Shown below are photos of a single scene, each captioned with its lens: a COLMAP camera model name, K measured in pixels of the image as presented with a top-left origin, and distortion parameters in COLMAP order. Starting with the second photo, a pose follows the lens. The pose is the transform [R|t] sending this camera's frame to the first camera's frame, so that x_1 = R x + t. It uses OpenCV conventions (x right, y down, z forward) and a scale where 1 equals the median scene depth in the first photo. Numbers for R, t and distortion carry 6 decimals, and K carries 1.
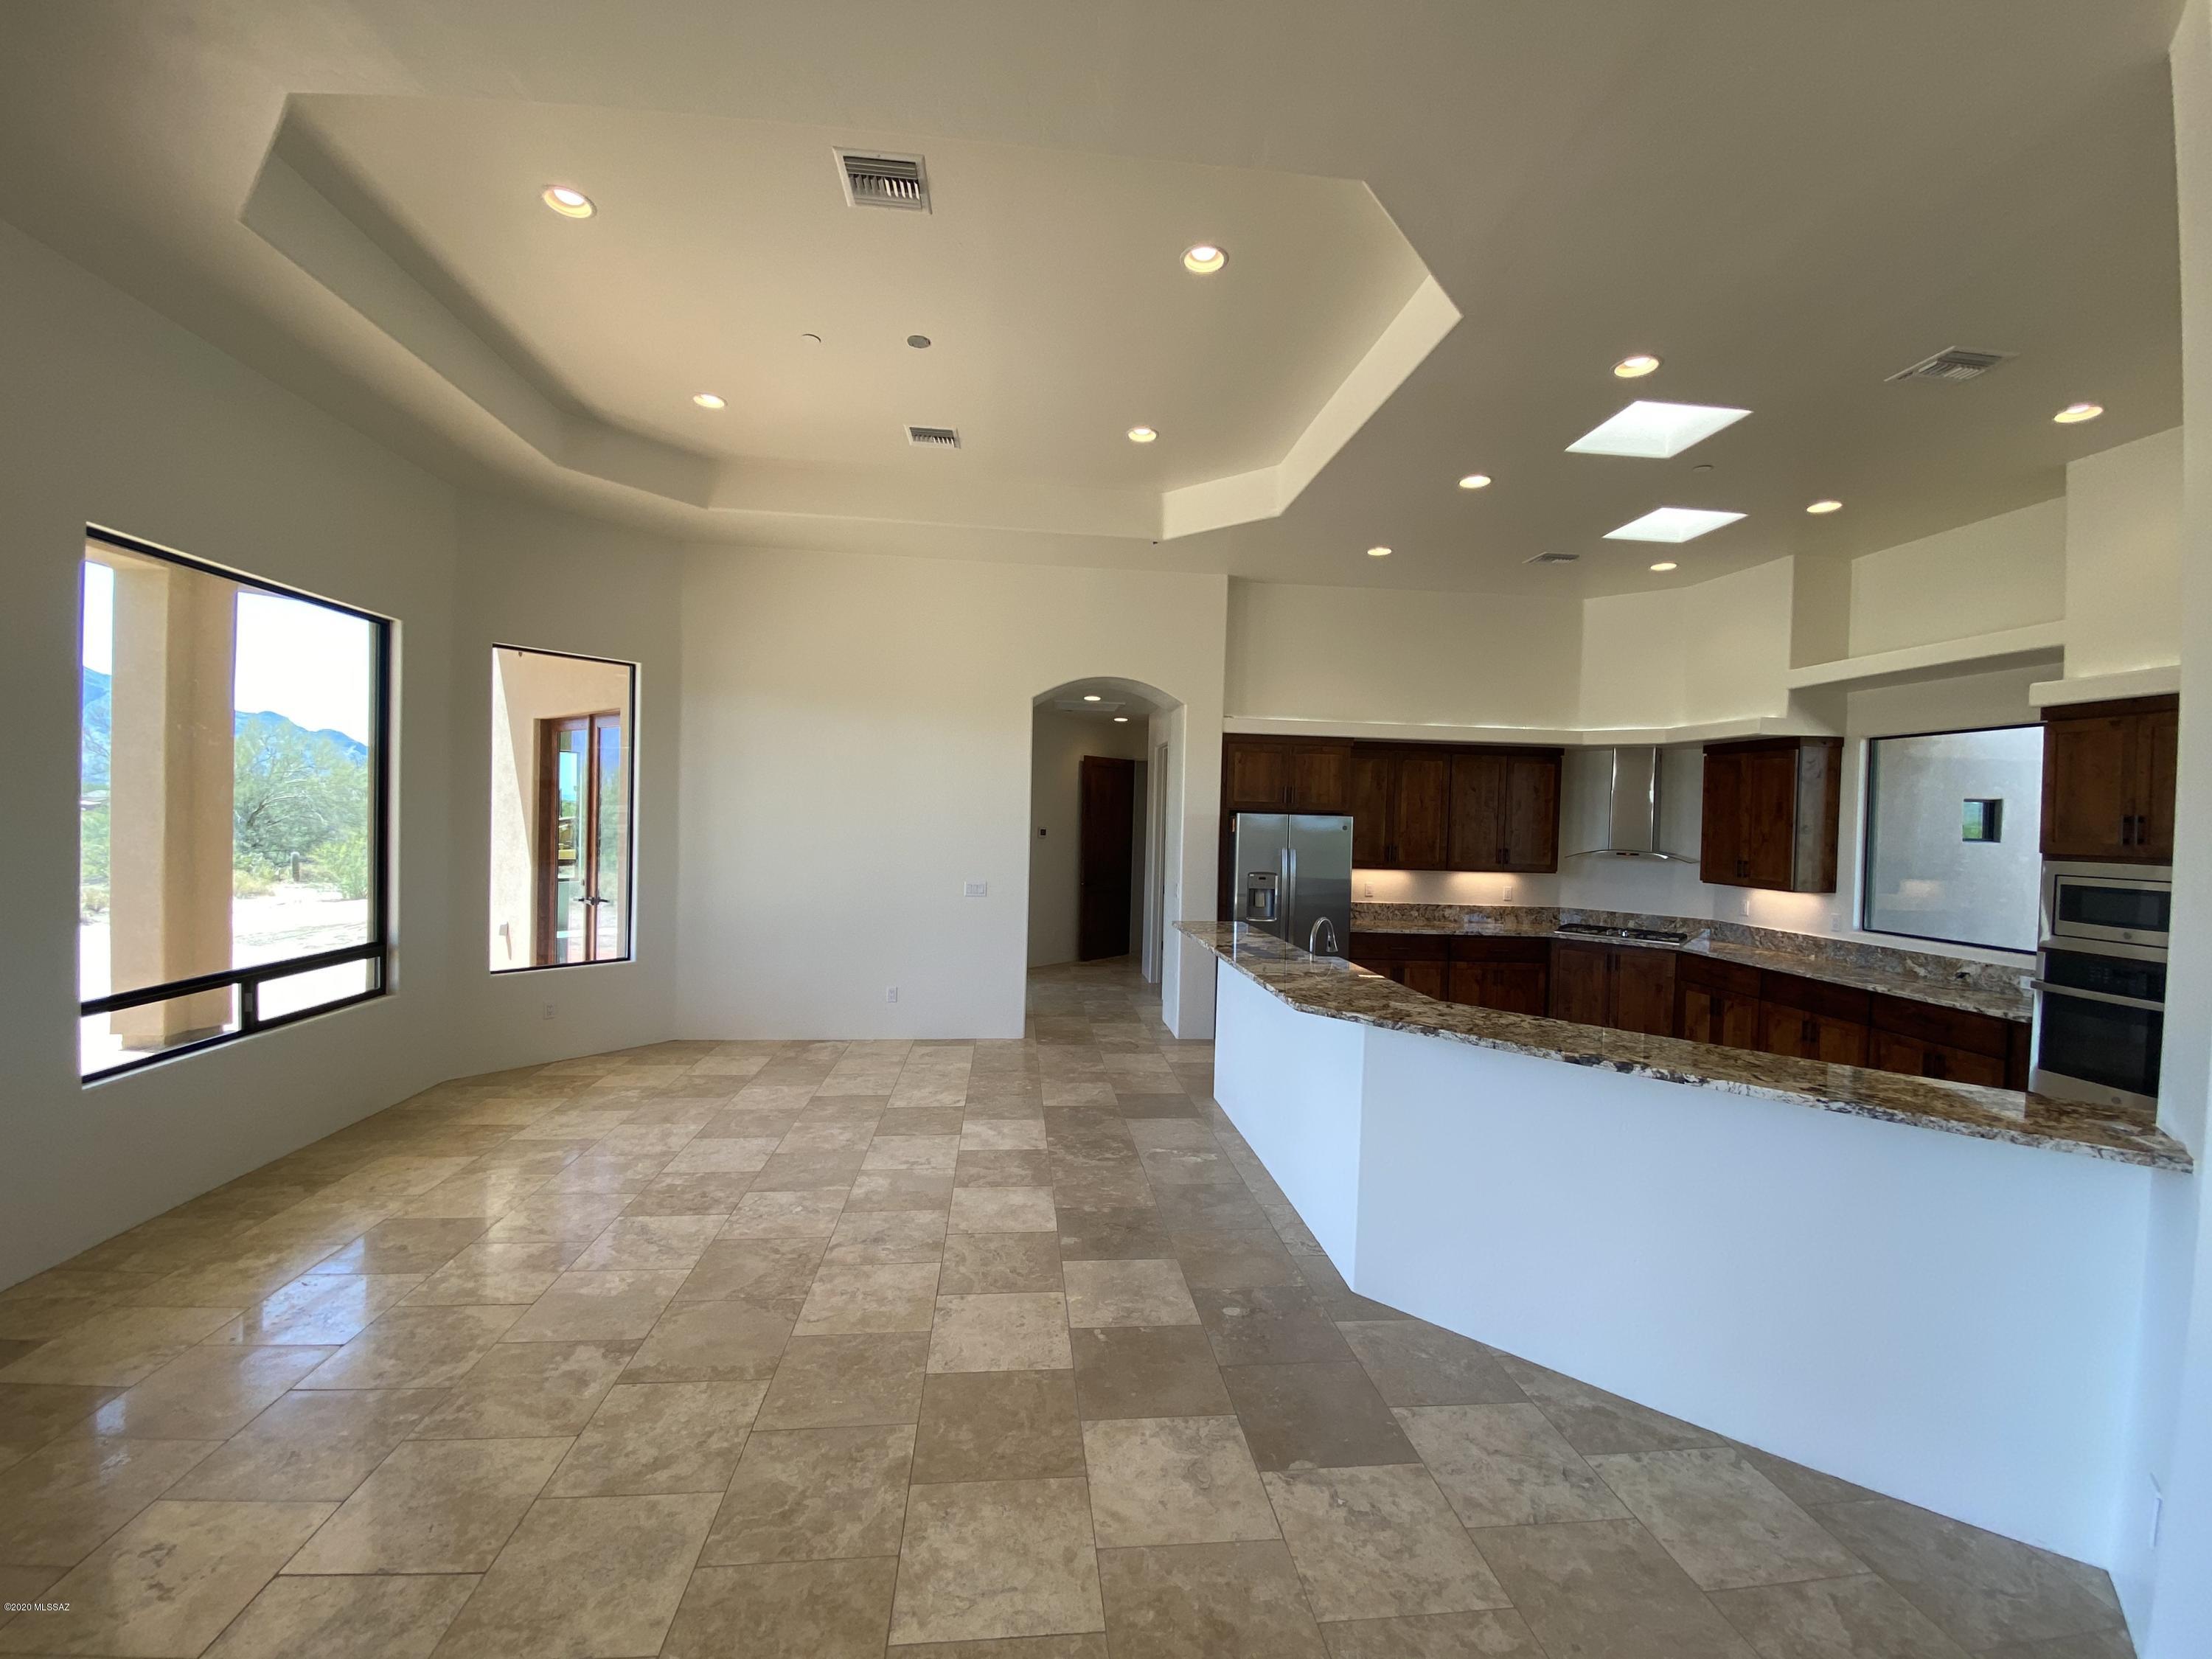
lens RADIAL K [[889.5, 0, 1088.9], [0, 889.5, 846.3], [0, 0, 1]] dist [-0.002016, -0.009397]
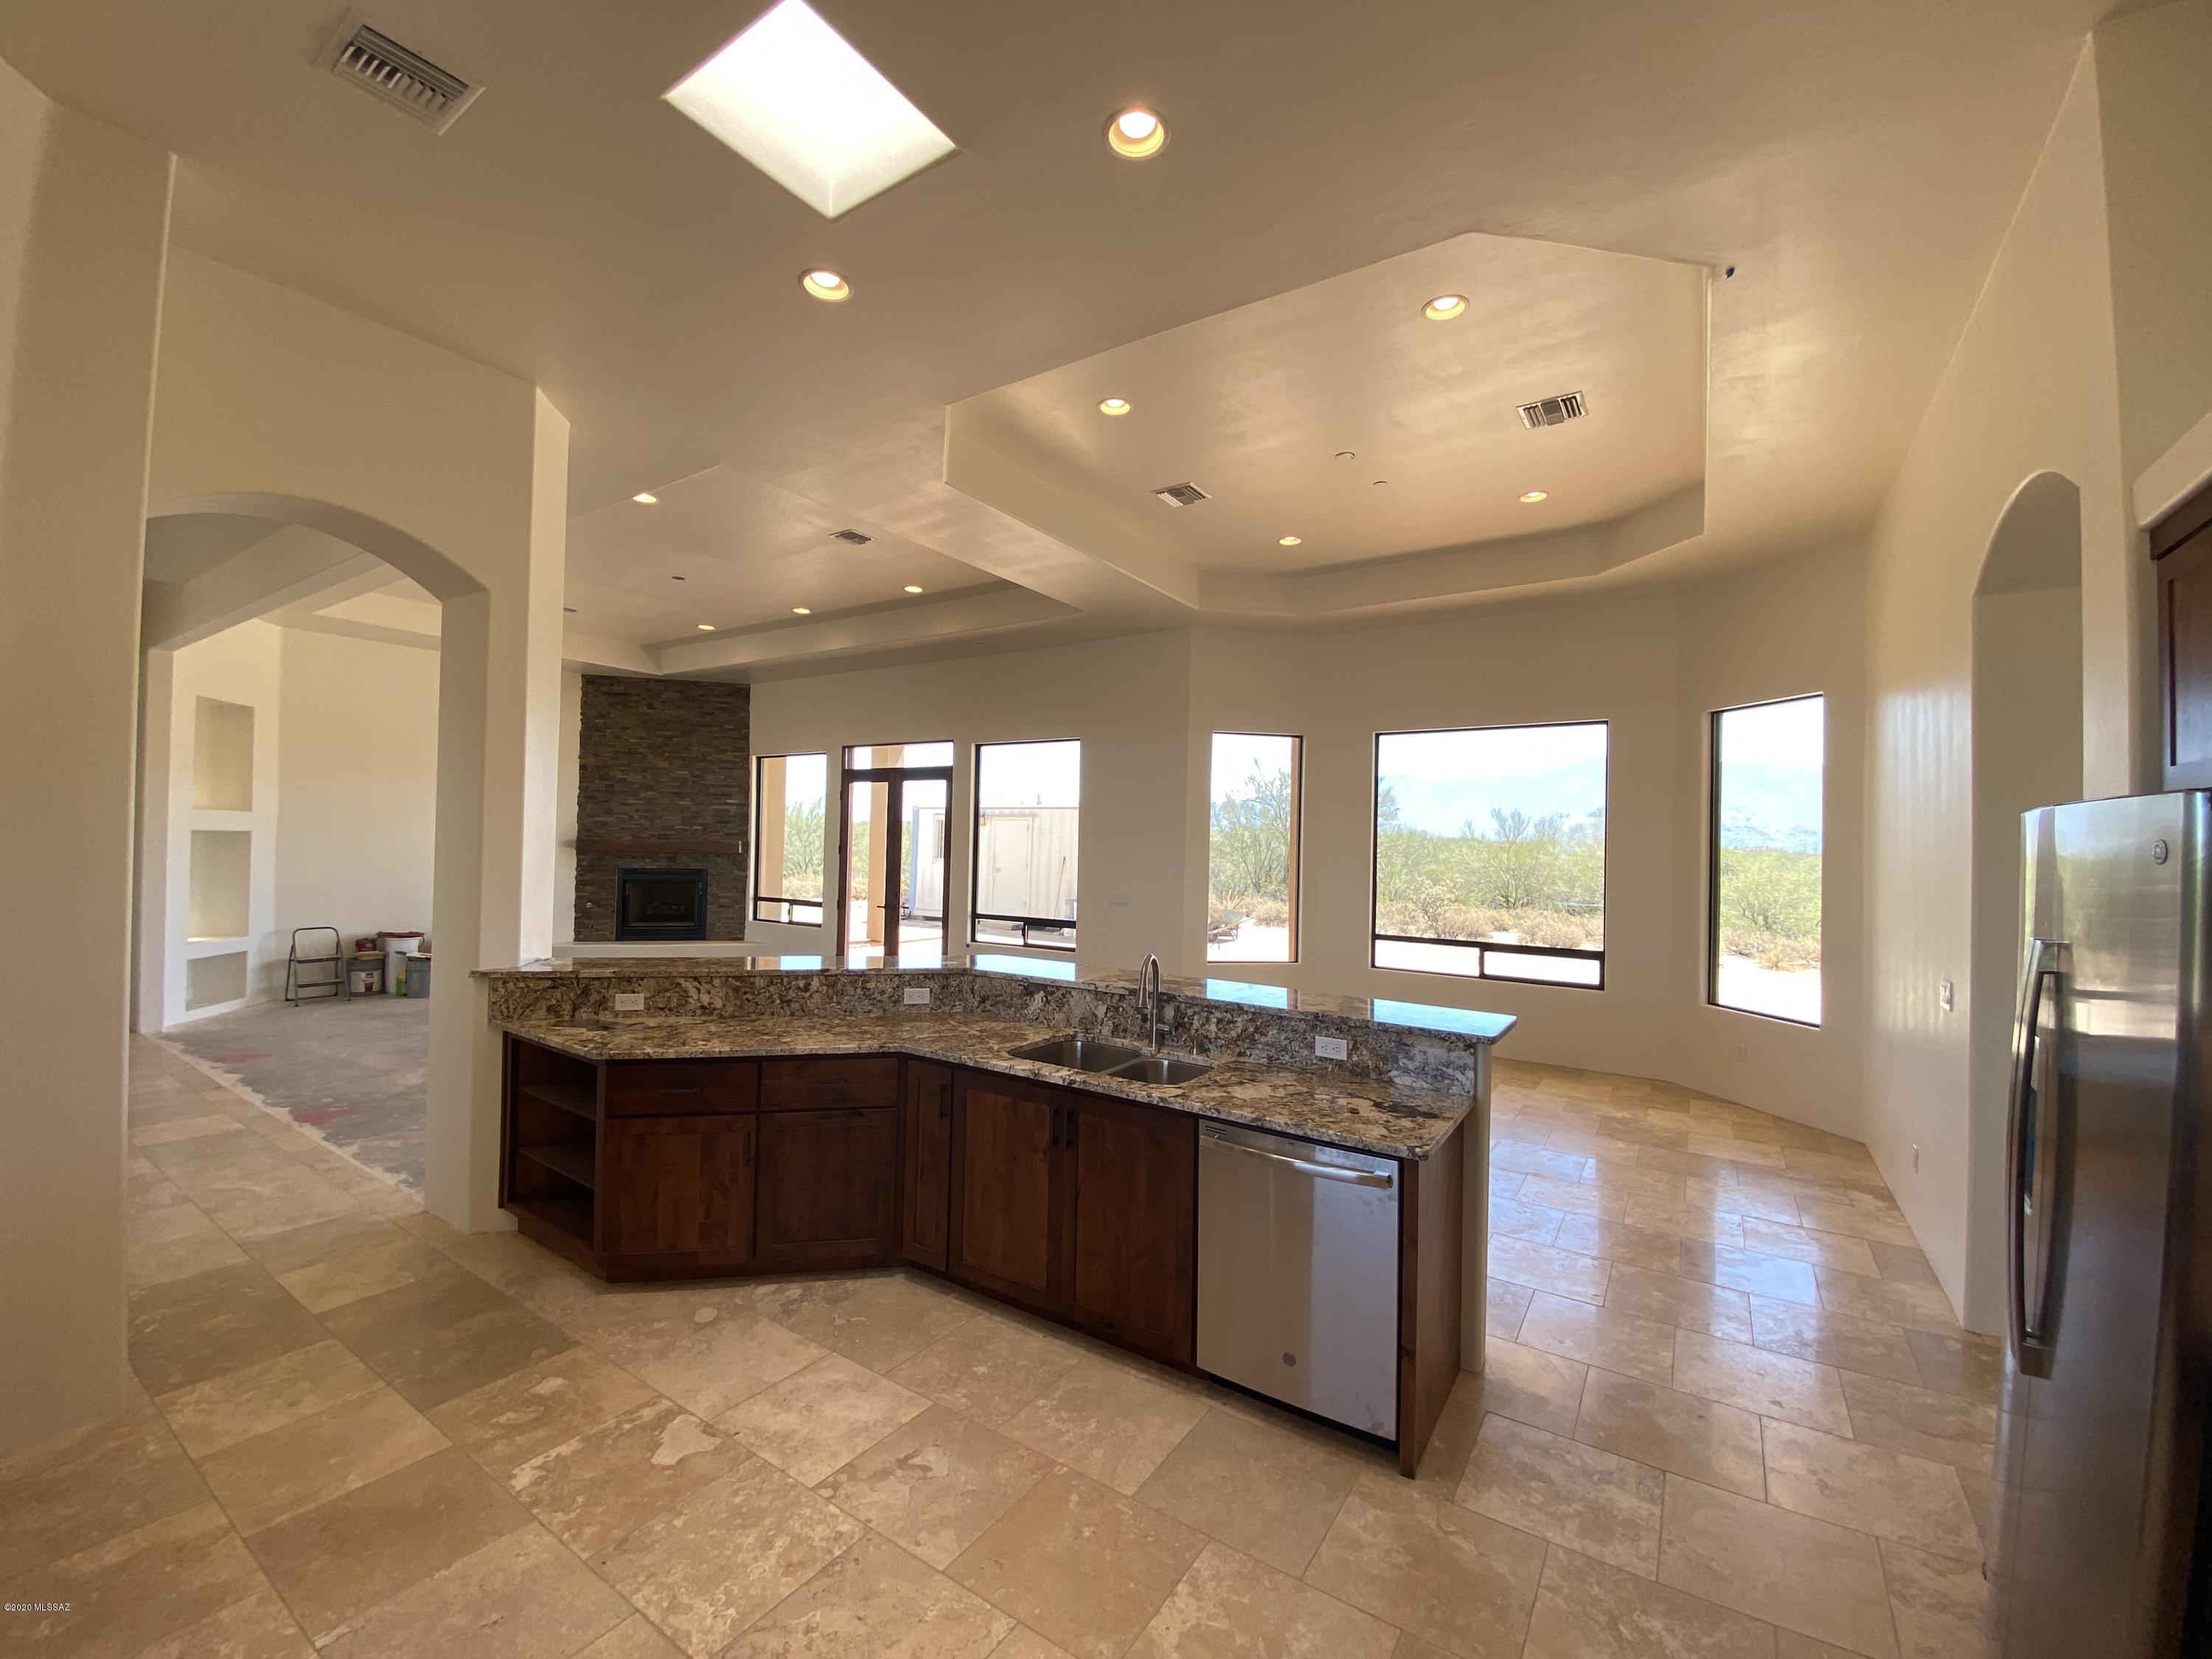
lens RADIAL K [[889.5, 0, 1104.8], [0, 889.5, 828.5], [0, 0, 1]] dist [-0.002016, -0.009397]
pose [[-0.618971, -0.052615, -0.783650, 0.661520], [-0.067066, 0.997650, -0.014011, -0.008967], [0.782545, 0.043884, -0.621045, 1.056166]]
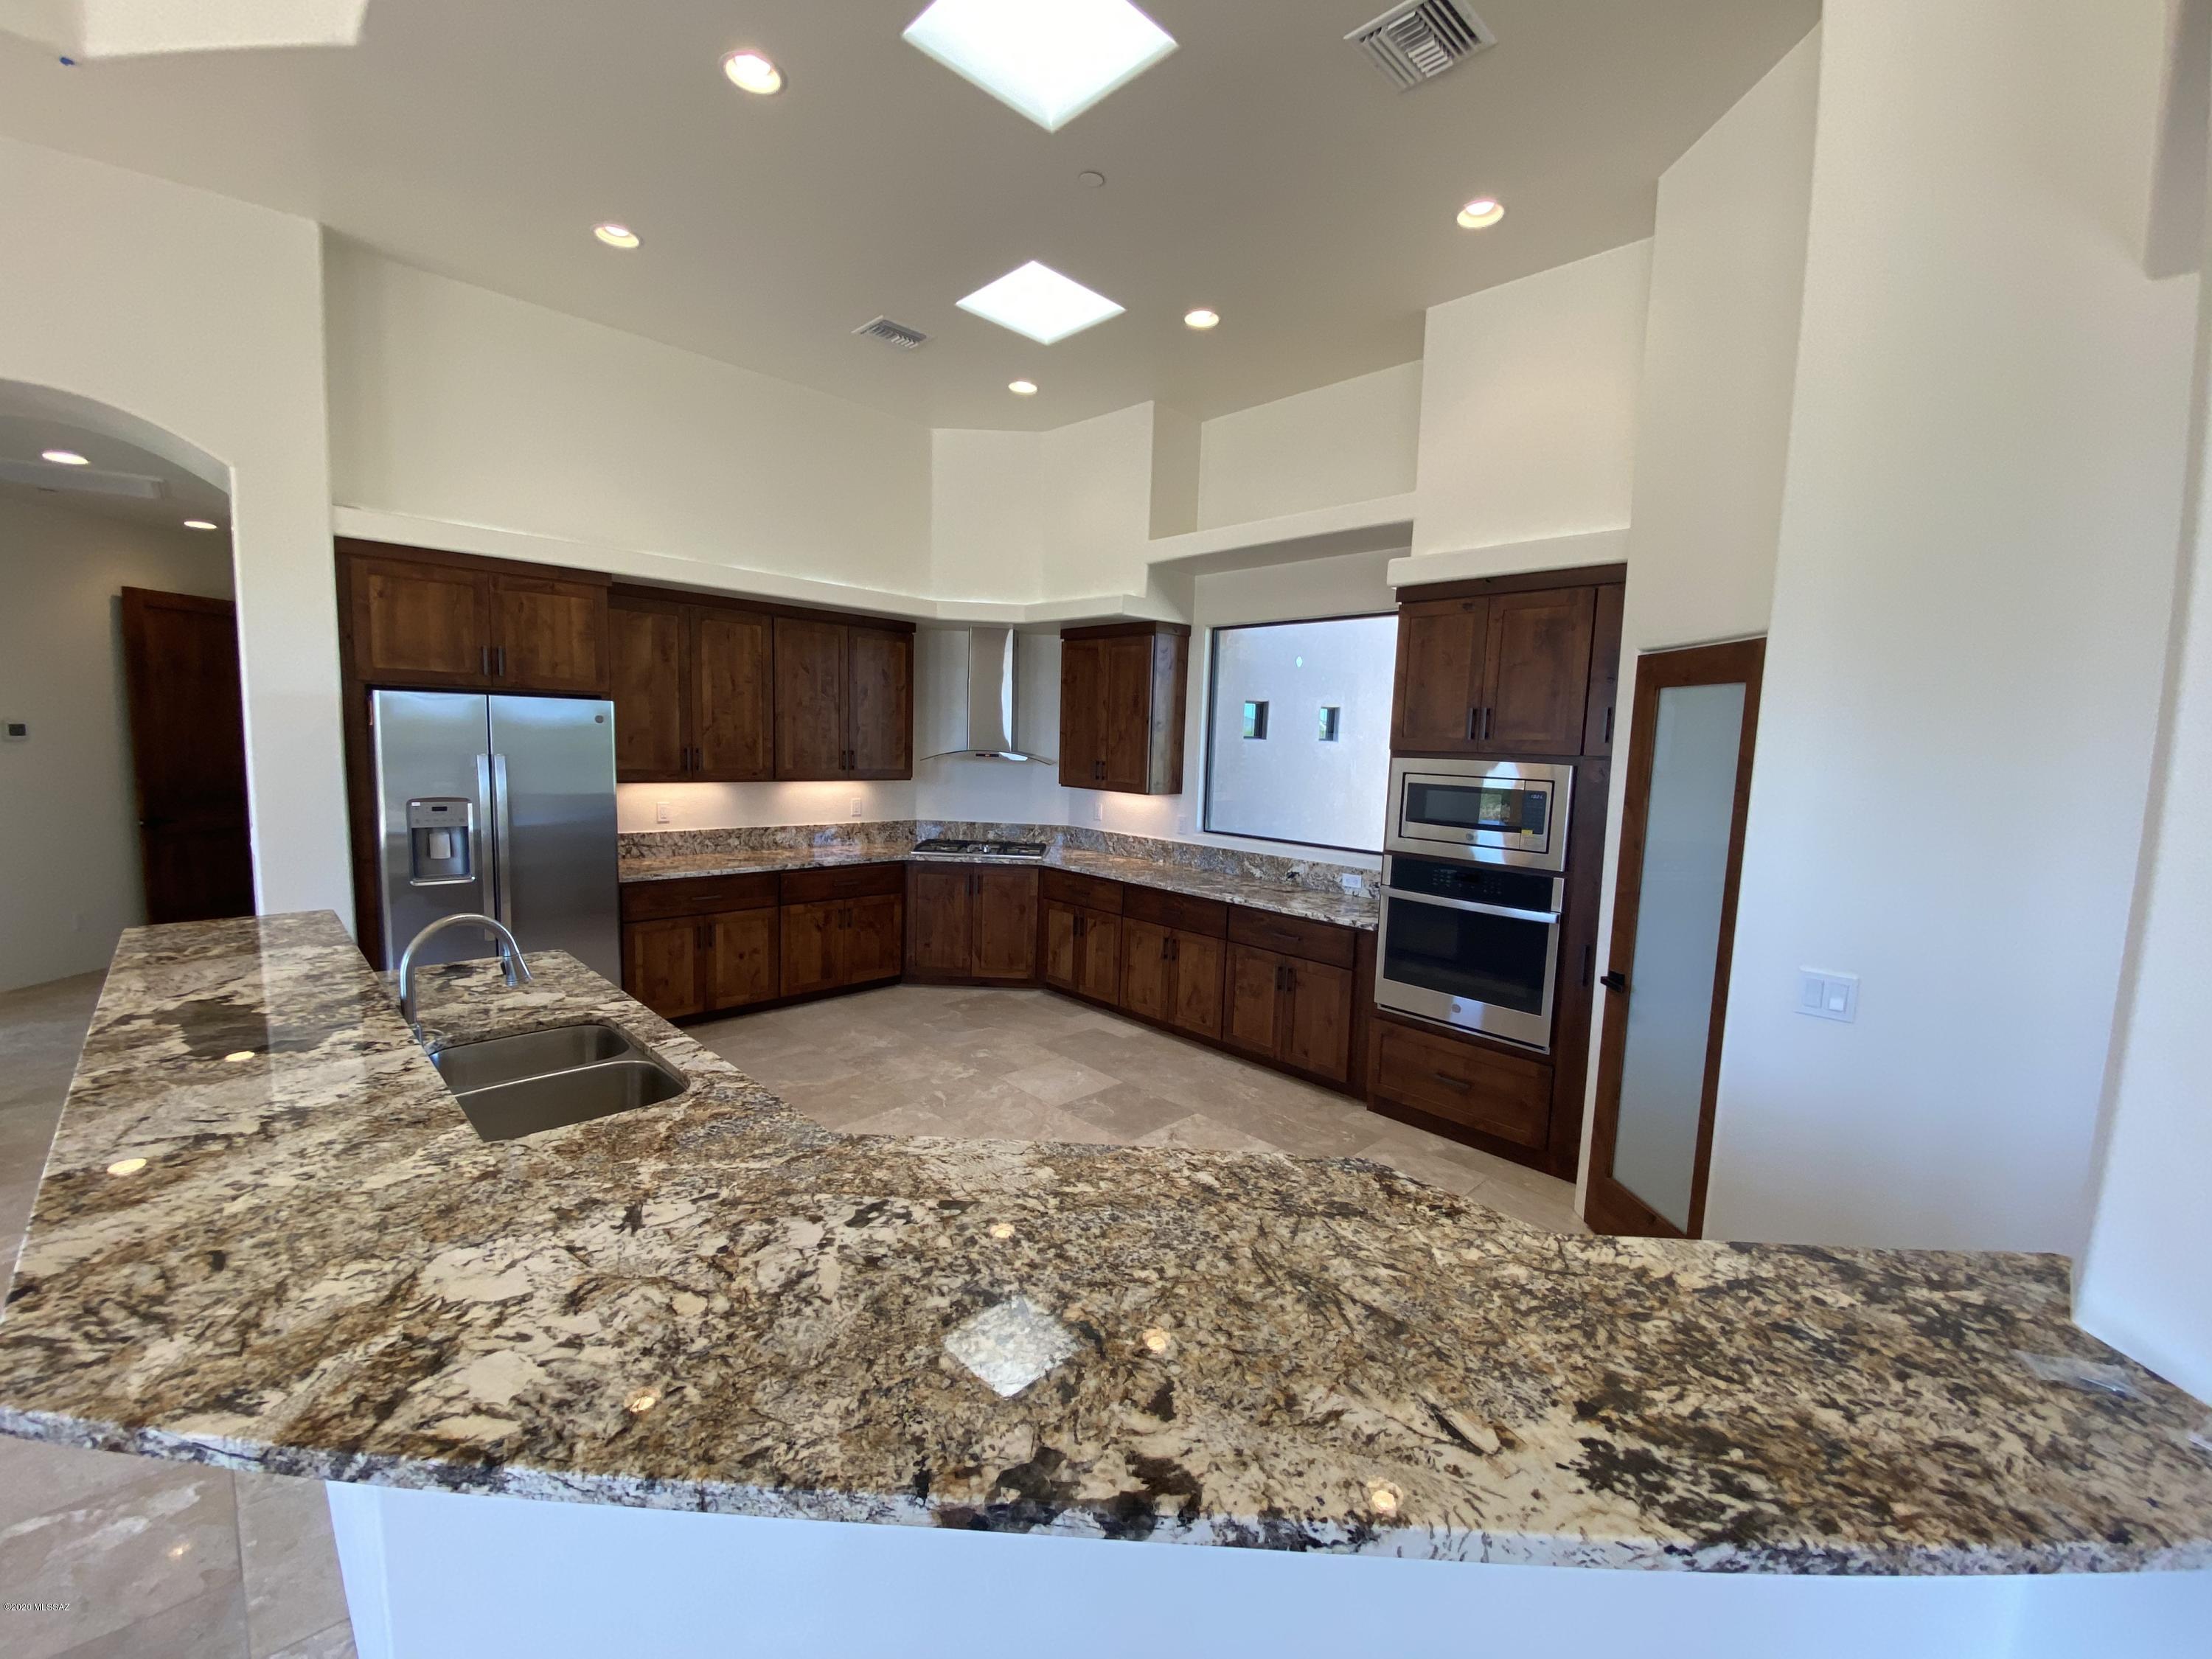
lens RADIAL K [[889.5, 0, 1096.8], [0, 889.5, 834.2], [0, 0, 1]] dist [-0.002016, -0.009397]
pose [[0.772641, -0.070080, 0.630963, 0.179815], [0.008423, 0.994933, 0.100191, 0.000239], [-0.634787, -0.072097, 0.769316, 0.334643]]
